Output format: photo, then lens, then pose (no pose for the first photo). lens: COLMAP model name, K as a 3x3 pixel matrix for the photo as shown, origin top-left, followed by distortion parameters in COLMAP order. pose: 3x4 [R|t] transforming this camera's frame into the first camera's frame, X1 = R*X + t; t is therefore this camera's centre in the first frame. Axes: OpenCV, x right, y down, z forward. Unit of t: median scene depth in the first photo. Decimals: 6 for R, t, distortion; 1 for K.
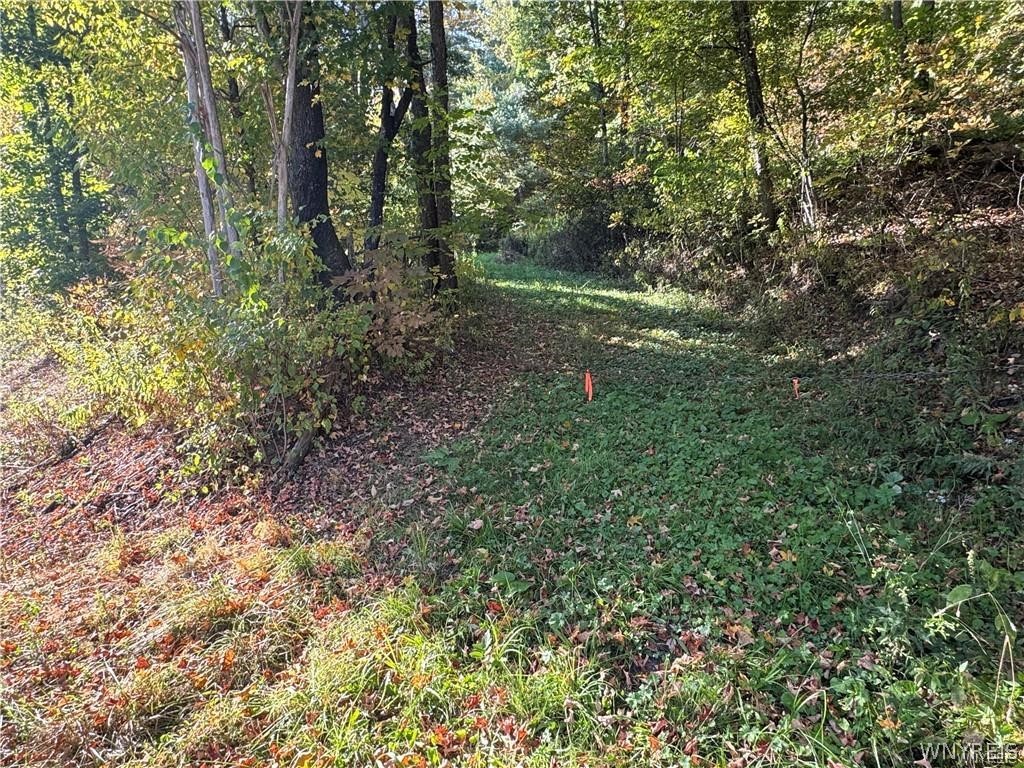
lens RADIAL K [[666.4, 0, 510.4], [0, 666.4, 385.4], [0, 0, 1]] dist [-0.000037, -0.000851]
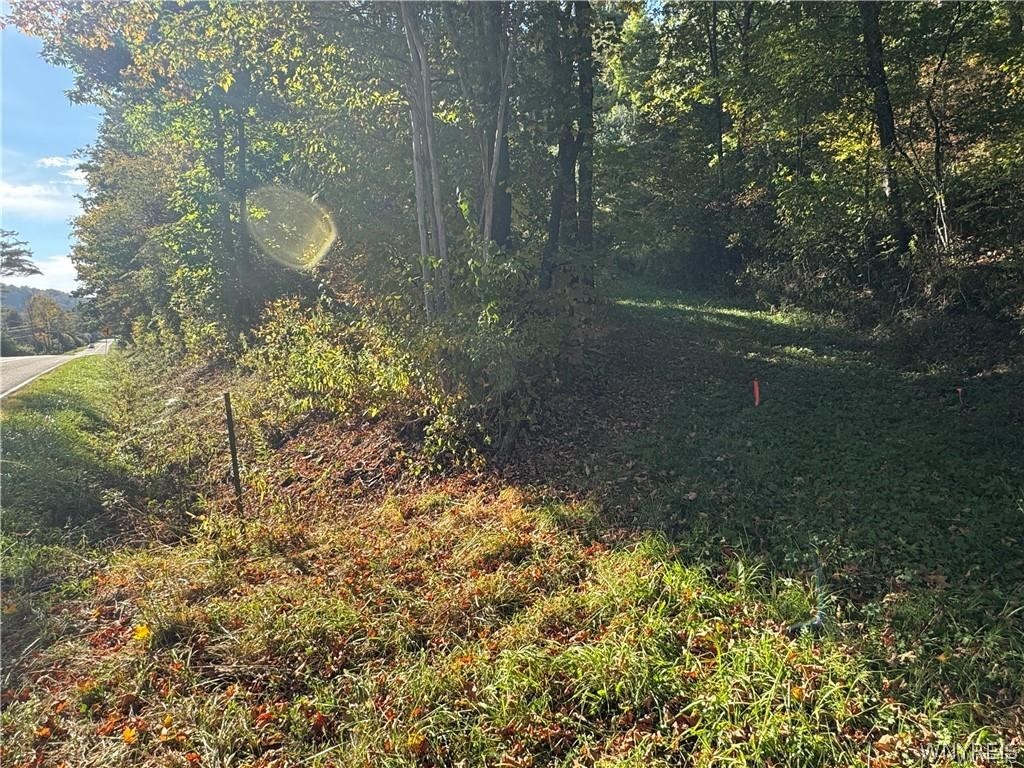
lens RADIAL K [[666.4, 0, 513.4], [0, 666.4, 381.8], [0, 0, 1]] dist [-0.000037, -0.000851]
pose [[0.991752, 0.023213, -0.126049, -0.088646], [-0.027191, 0.999182, -0.029930, 0.017073], [0.125251, 0.033110, 0.991572, -0.106307]]
